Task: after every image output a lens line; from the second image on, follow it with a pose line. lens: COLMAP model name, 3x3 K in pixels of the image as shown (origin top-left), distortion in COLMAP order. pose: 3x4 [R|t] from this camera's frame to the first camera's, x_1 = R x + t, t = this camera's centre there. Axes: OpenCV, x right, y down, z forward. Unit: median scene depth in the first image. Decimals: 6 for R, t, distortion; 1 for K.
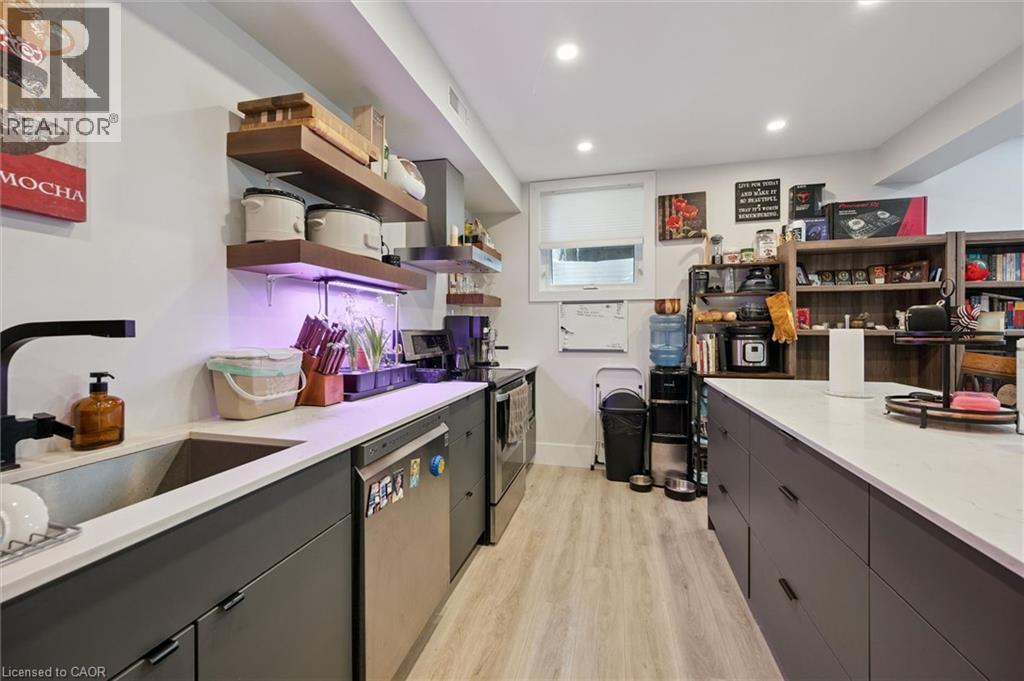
lens RADIAL K [[401.6, 0, 508.3], [0, 401.6, 332.6], [0, 0, 1]] dist [0.000811, 0.000097]
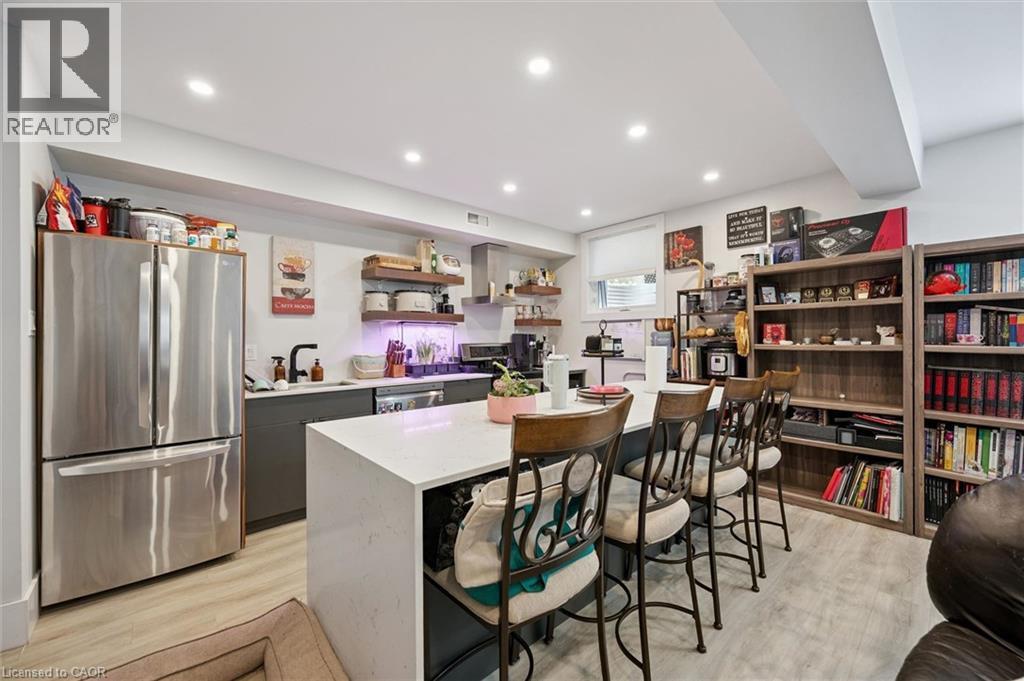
lens RADIAL K [[401.6, 0, 514.8], [0, 401.6, 339.3], [0, 0, 1]] dist [0.000811, 0.000097]
pose [[0.834097, -0.000687, -0.551617, 0.738870], [0.000460, 1.000000, -0.000550, -0.020546], [0.551617, 0.000205, 0.834097, -0.297407]]
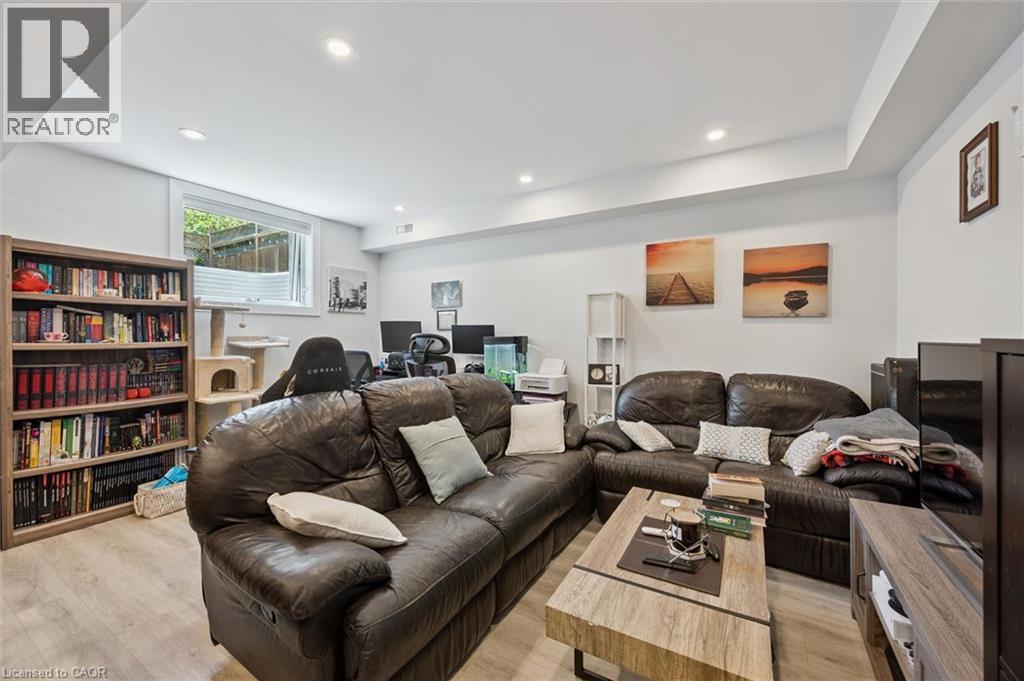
lens RADIAL K [[401.6, 0, 510.8], [0, 401.6, 338.0], [0, 0, 1]] dist [0.000811, 0.000097]
pose [[0.275700, -0.004989, 0.961231, 0.497338], [0.005225, 0.999980, 0.003692, -0.016852], [-0.961230, 0.004004, 0.275720, -0.291285]]
